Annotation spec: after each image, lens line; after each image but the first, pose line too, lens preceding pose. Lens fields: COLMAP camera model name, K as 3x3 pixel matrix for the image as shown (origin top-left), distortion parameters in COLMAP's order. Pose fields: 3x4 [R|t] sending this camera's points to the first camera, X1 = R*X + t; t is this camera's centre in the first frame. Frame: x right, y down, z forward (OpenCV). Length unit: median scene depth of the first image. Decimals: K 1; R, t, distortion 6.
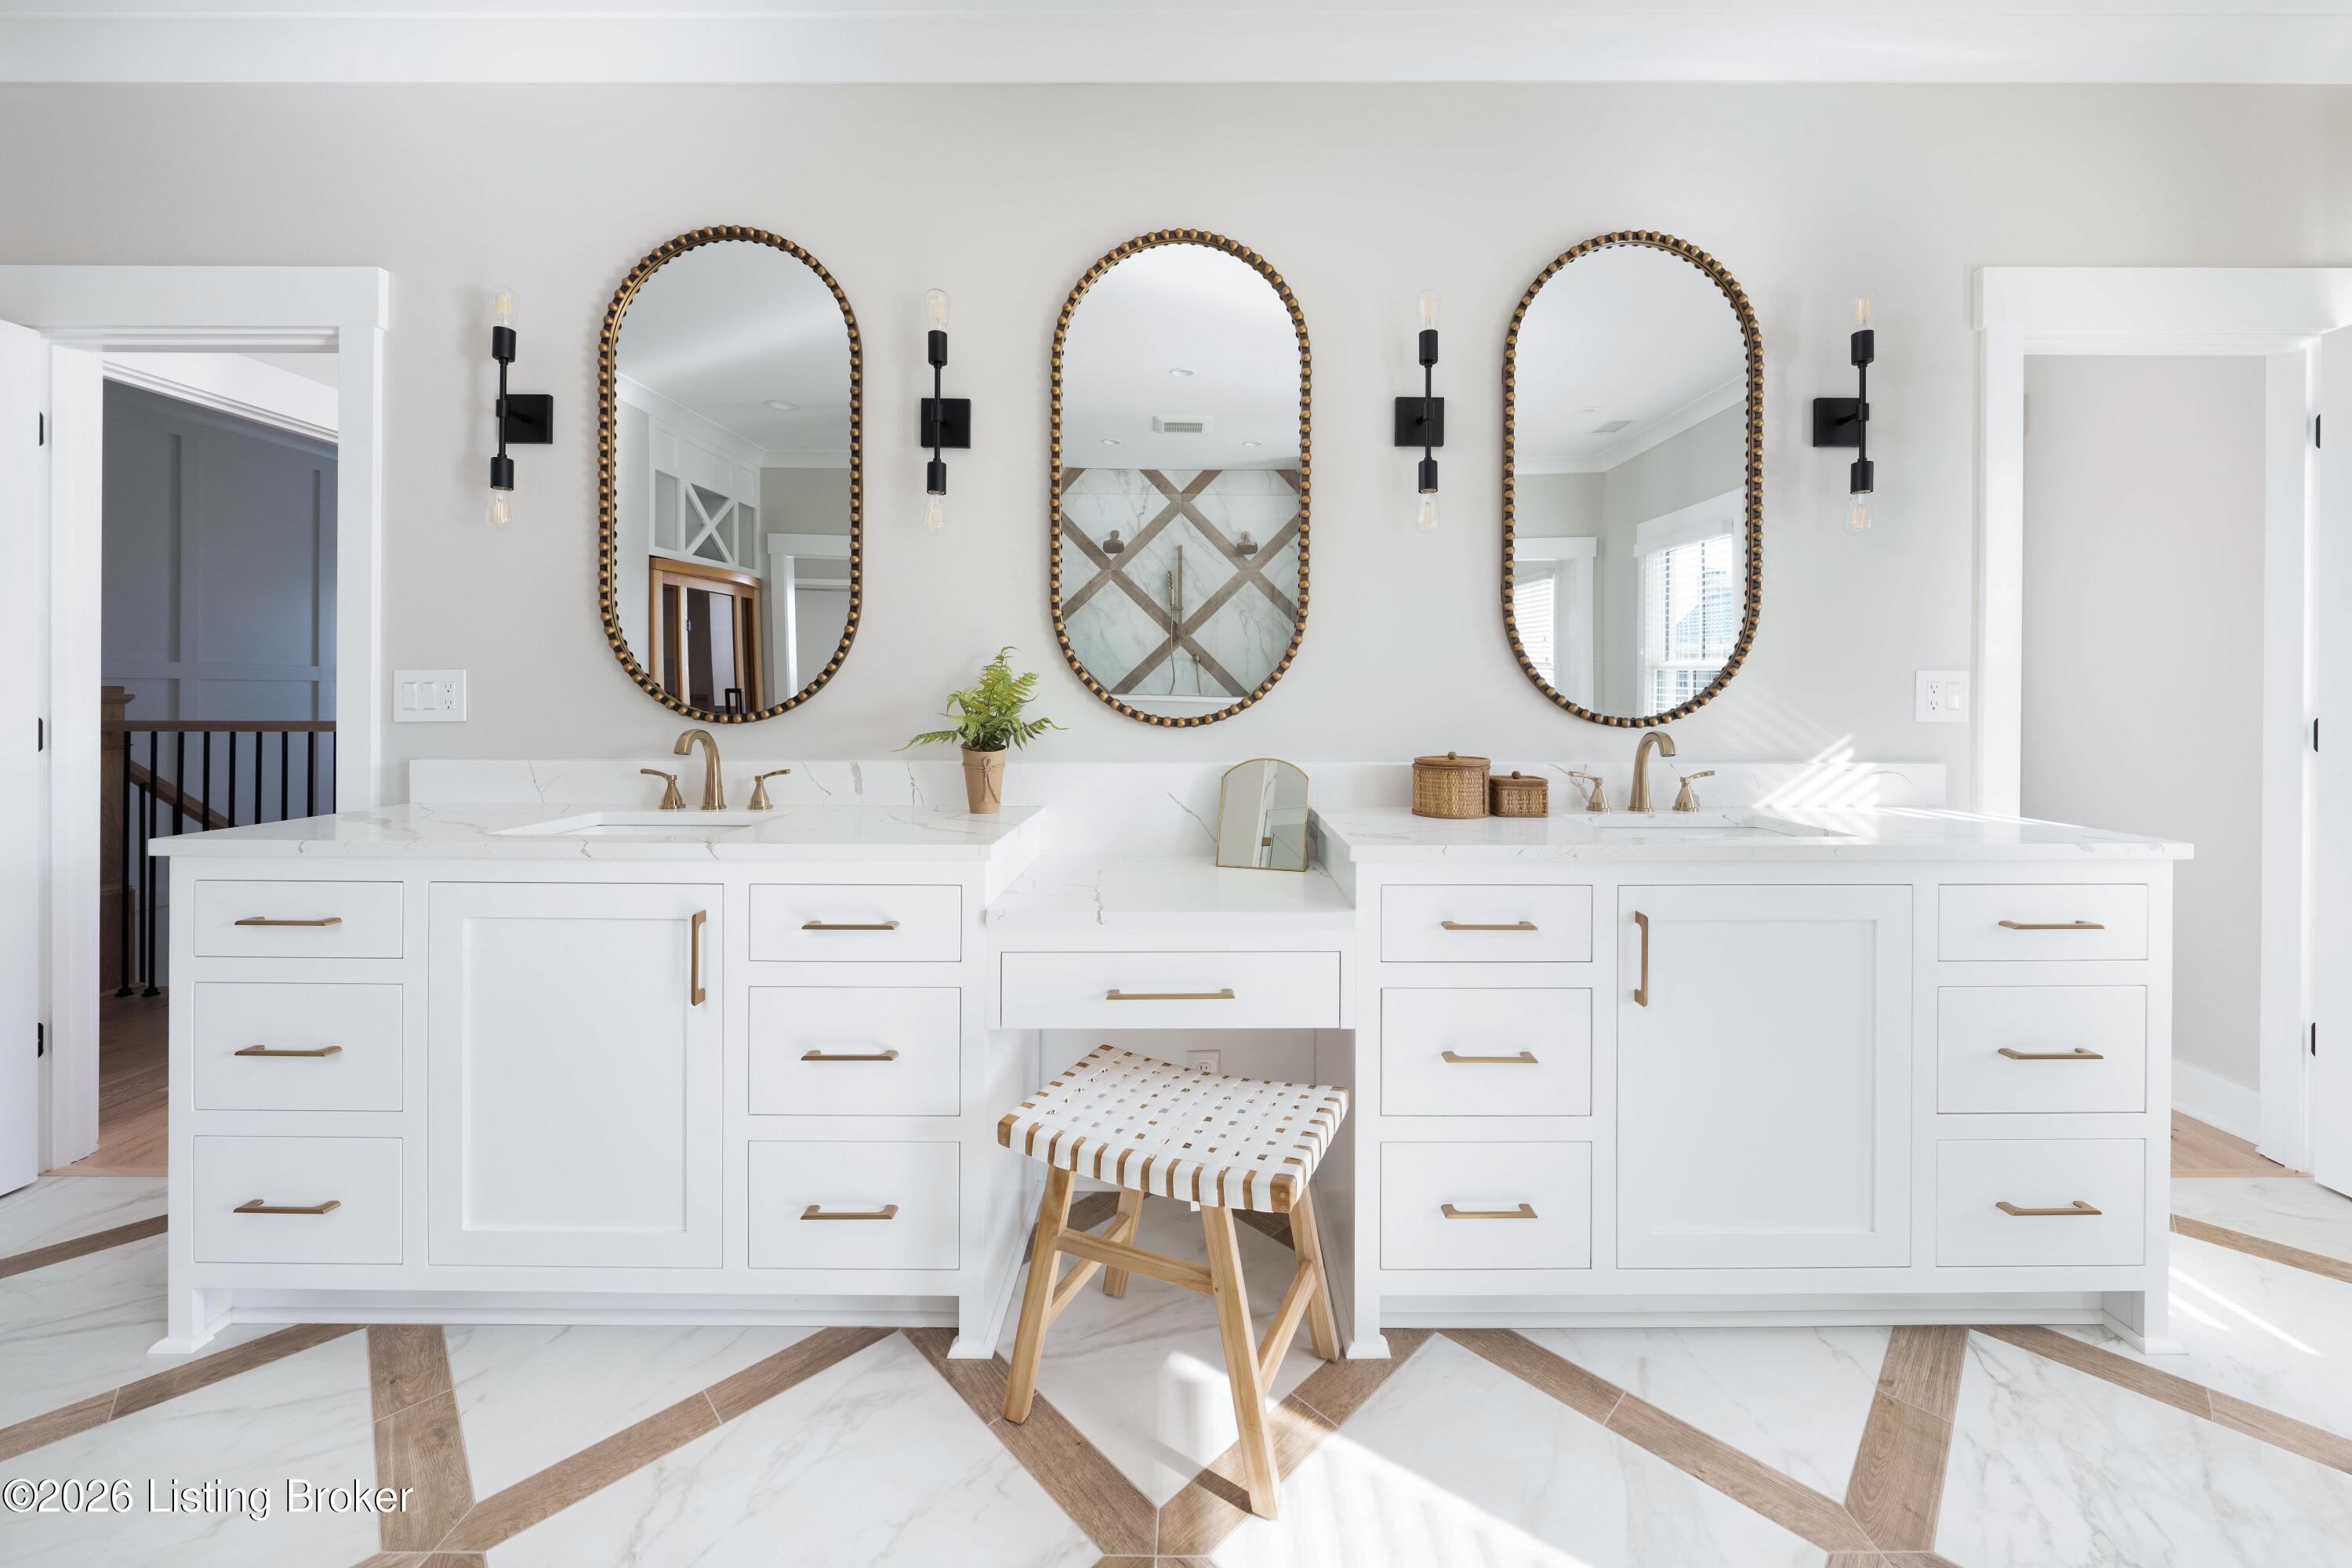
lens RADIAL K [[730.5, 0, 1176.6], [0, 730.5, 764.6], [0, 0, 1]] dist [-0.003386, 0.000382]
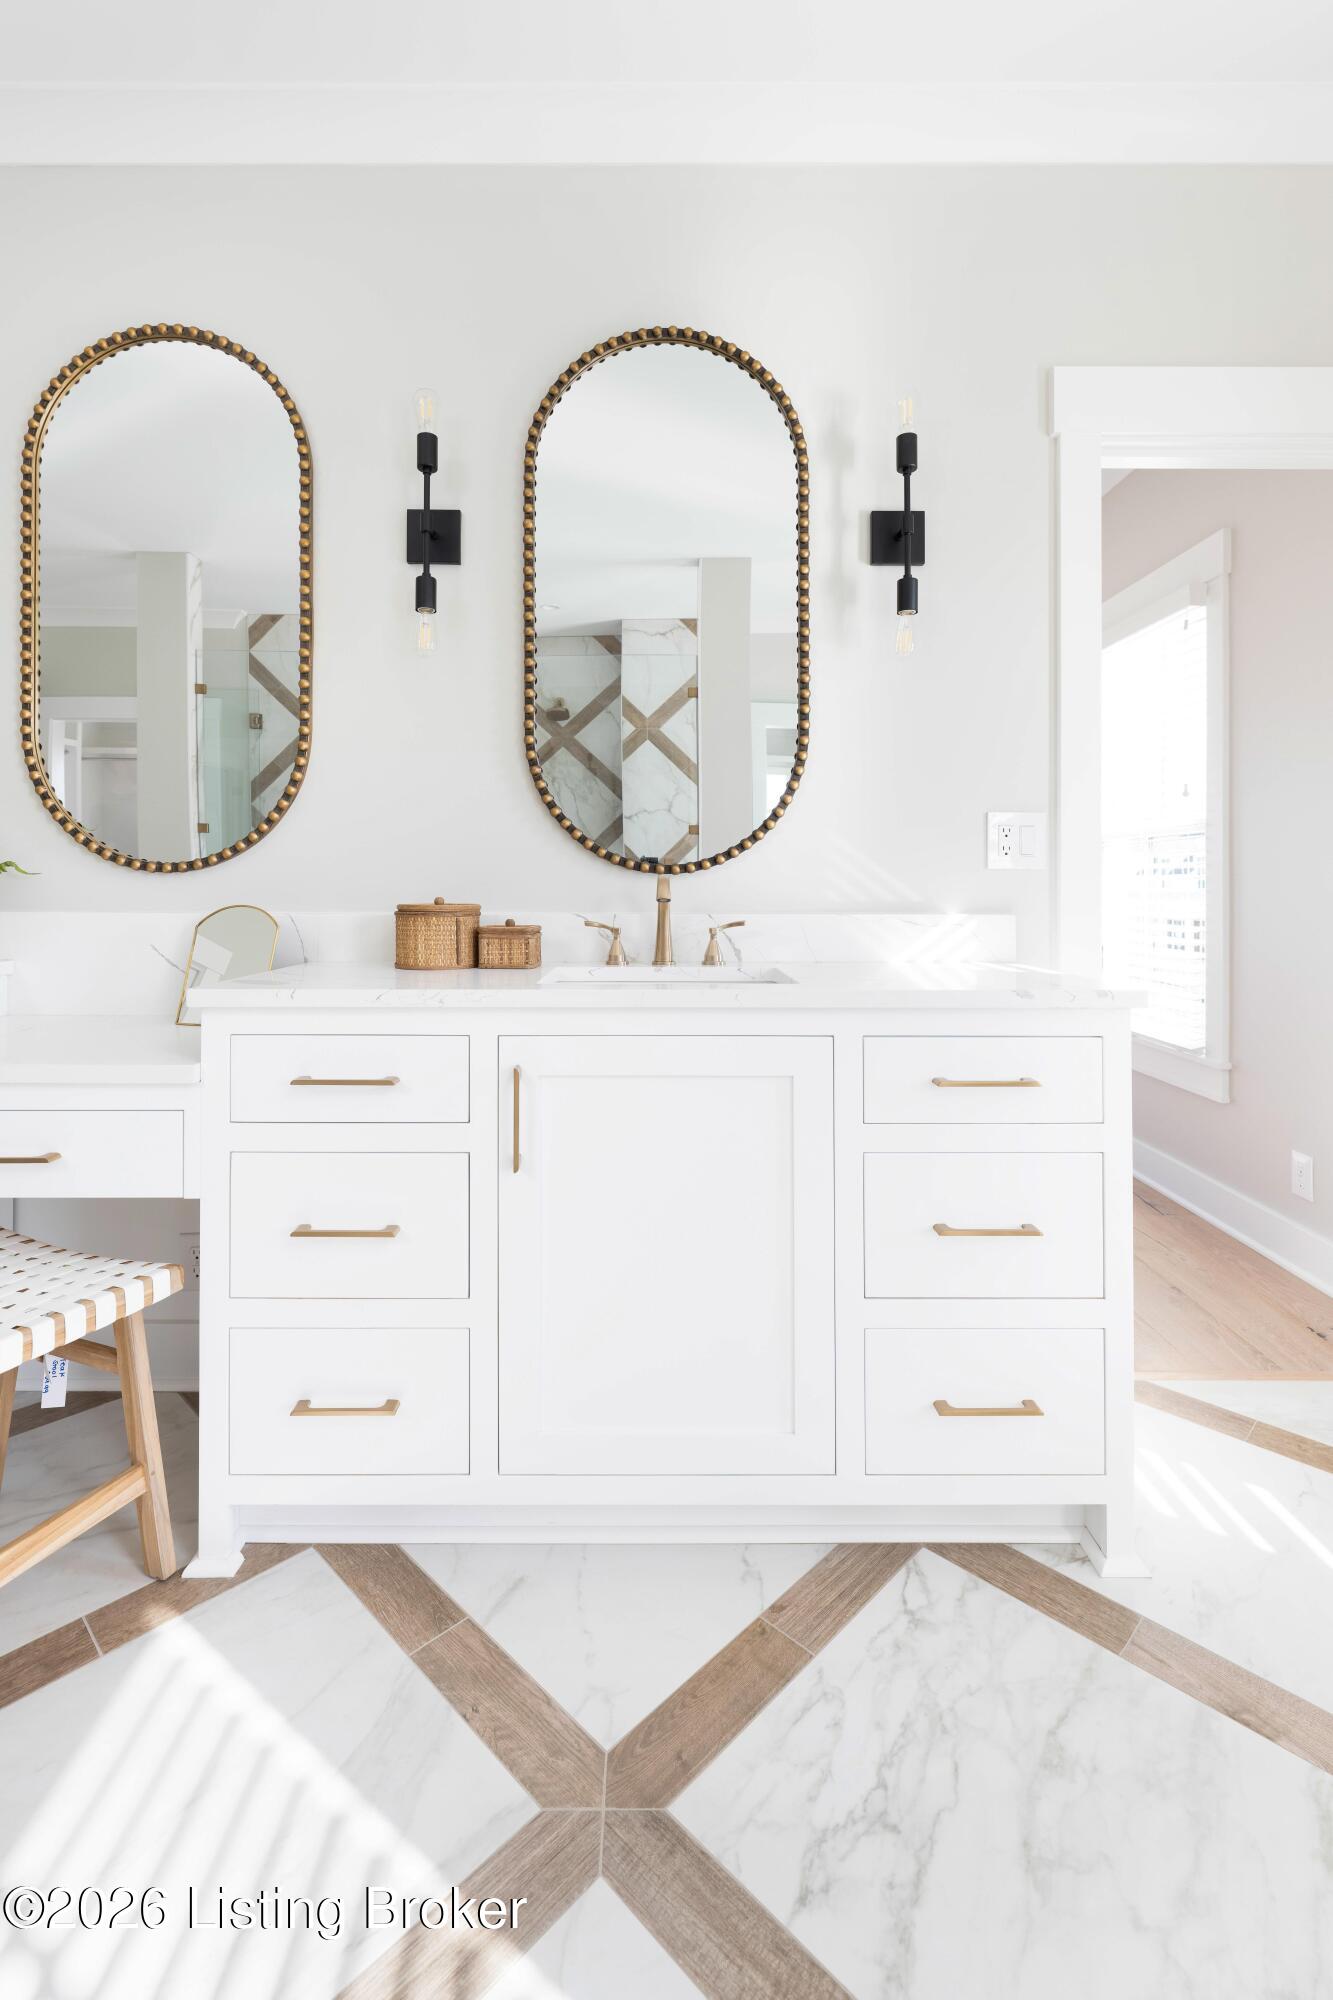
lens RADIAL K [[797.3, 0, 655.3], [0, 797.3, 909.4], [0, 0, 1]] dist [0.013491, 0.000243]
pose [[0.999995, 0.001961, -0.002536, 0.650353], [-0.001984, 0.999958, -0.008938, 0.004617], [0.002518, 0.008943, 0.999957, 0.003933]]
